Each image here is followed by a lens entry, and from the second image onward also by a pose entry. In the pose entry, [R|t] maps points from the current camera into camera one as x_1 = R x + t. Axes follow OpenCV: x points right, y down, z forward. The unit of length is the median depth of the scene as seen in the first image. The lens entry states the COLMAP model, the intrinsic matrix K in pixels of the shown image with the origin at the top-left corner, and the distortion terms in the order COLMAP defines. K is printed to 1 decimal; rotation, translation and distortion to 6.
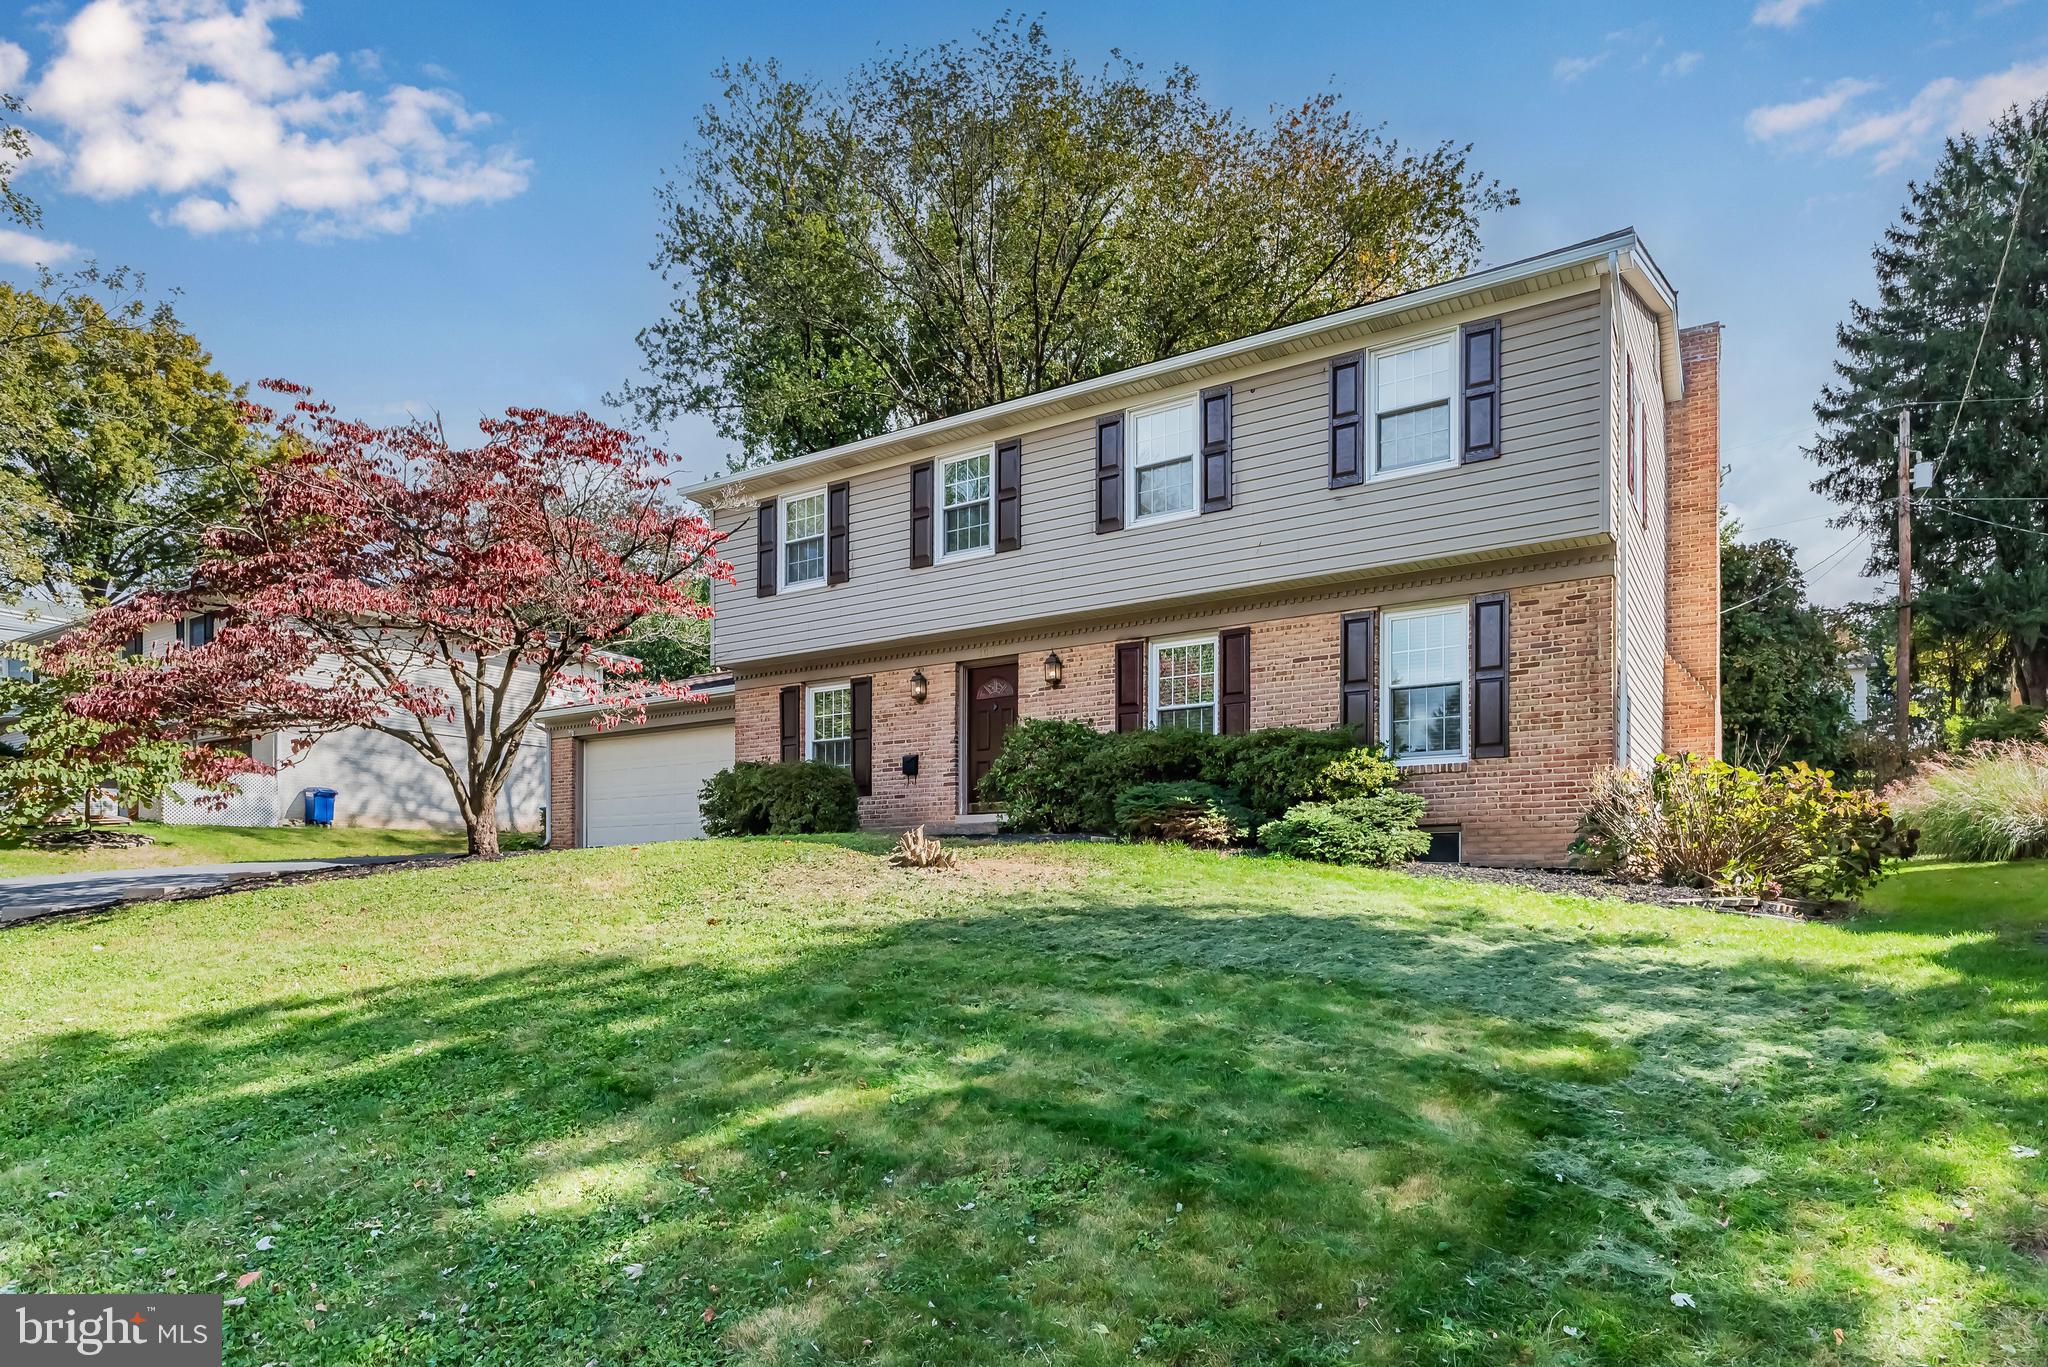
lens RADIAL K [[1003.8, 0, 1043.1], [0, 1003.8, 673.8], [0, 0, 1]] dist [-0.000123, -0.000189]
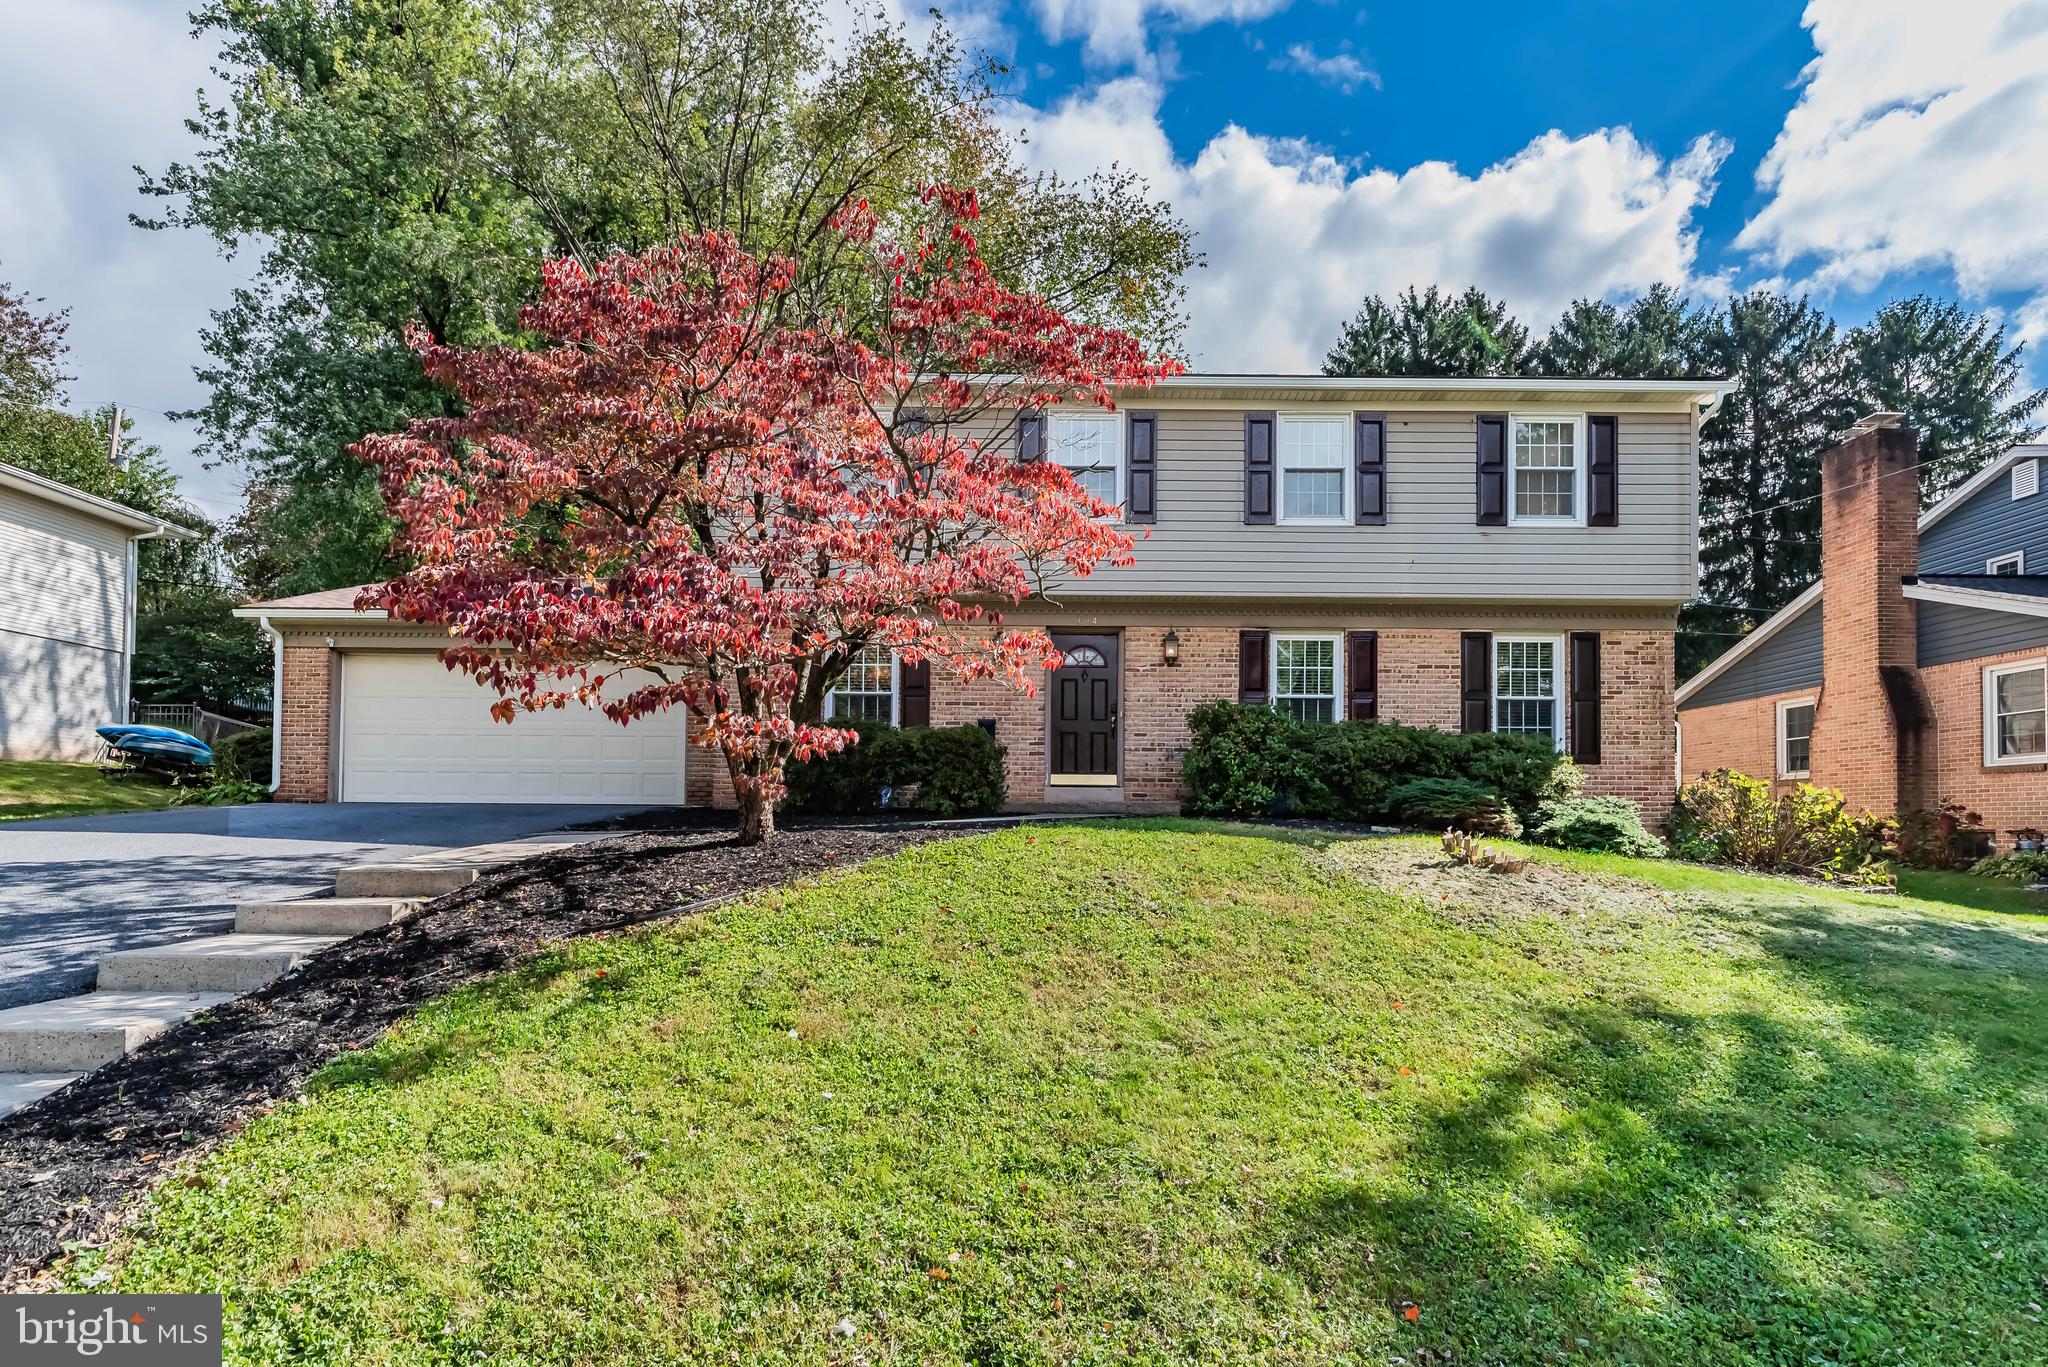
lens RADIAL K [[882.0, 0, 1024.0], [0, 882.0, 683.5], [0, 0, 1]] dist [-0.000391, -0.000067]
pose [[0.870583, 0.108258, 0.479964, -0.588811], [-0.112752, 0.993431, -0.019558, 0.072092], [-0.478929, -0.037090, 0.877070, 0.320239]]
